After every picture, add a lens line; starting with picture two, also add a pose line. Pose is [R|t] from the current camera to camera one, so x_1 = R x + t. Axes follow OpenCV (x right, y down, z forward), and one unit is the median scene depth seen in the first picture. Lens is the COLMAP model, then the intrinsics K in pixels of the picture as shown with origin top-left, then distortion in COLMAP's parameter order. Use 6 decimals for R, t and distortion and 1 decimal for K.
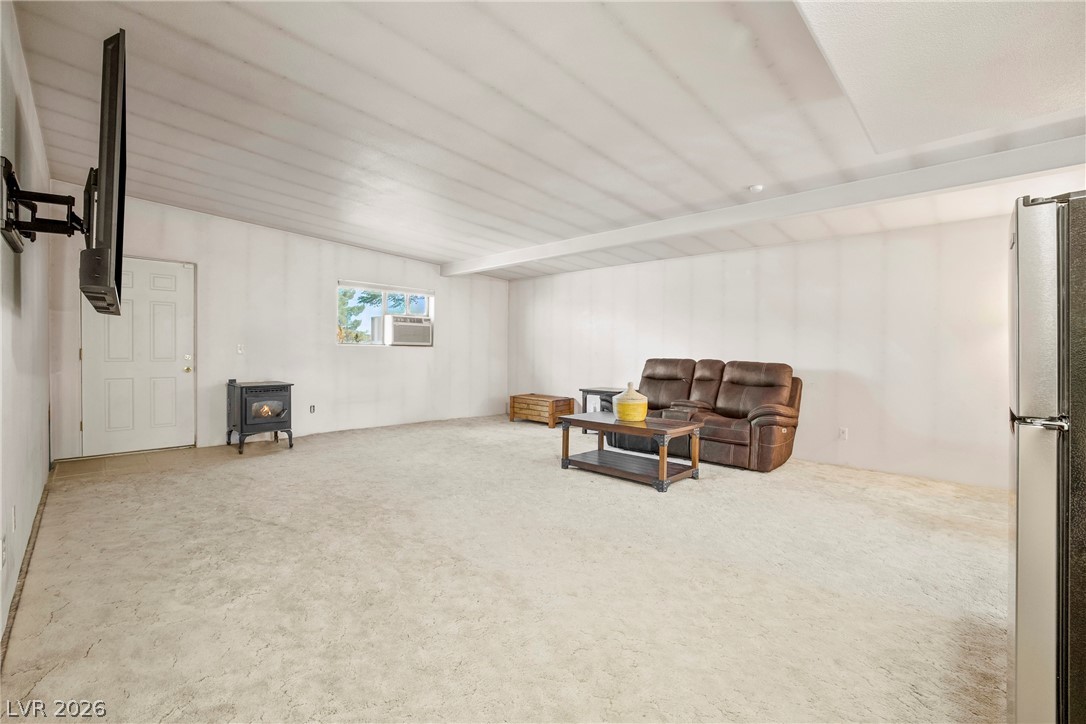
lens RADIAL K [[463.4, 0, 543.6], [0, 463.4, 359.4], [0, 0, 1]] dist [-0.052514, 0.017485]
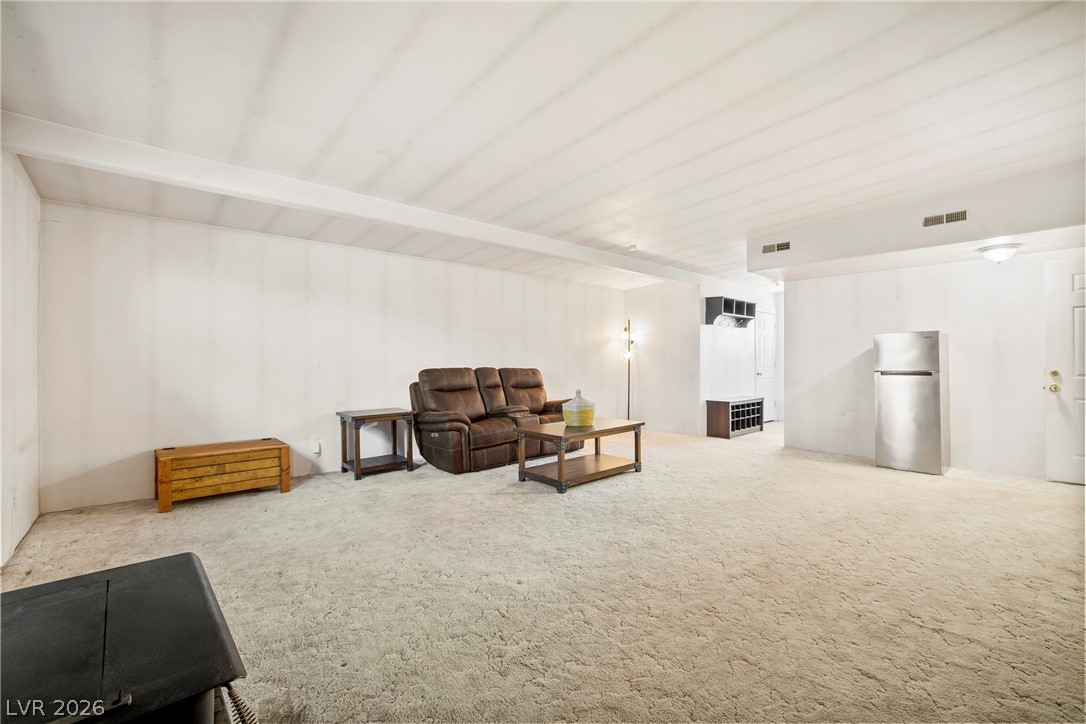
lens RADIAL K [[463.4, 0, 543.6], [0, 463.4, 359.4], [0, 0, 1]] dist [-0.052514, 0.017485]
pose [[0.050503, -0.000952, 0.998723, -0.530572], [0.030772, 0.999526, -0.000603, -0.010161], [-0.998250, 0.030763, 0.050509, 0.615599]]
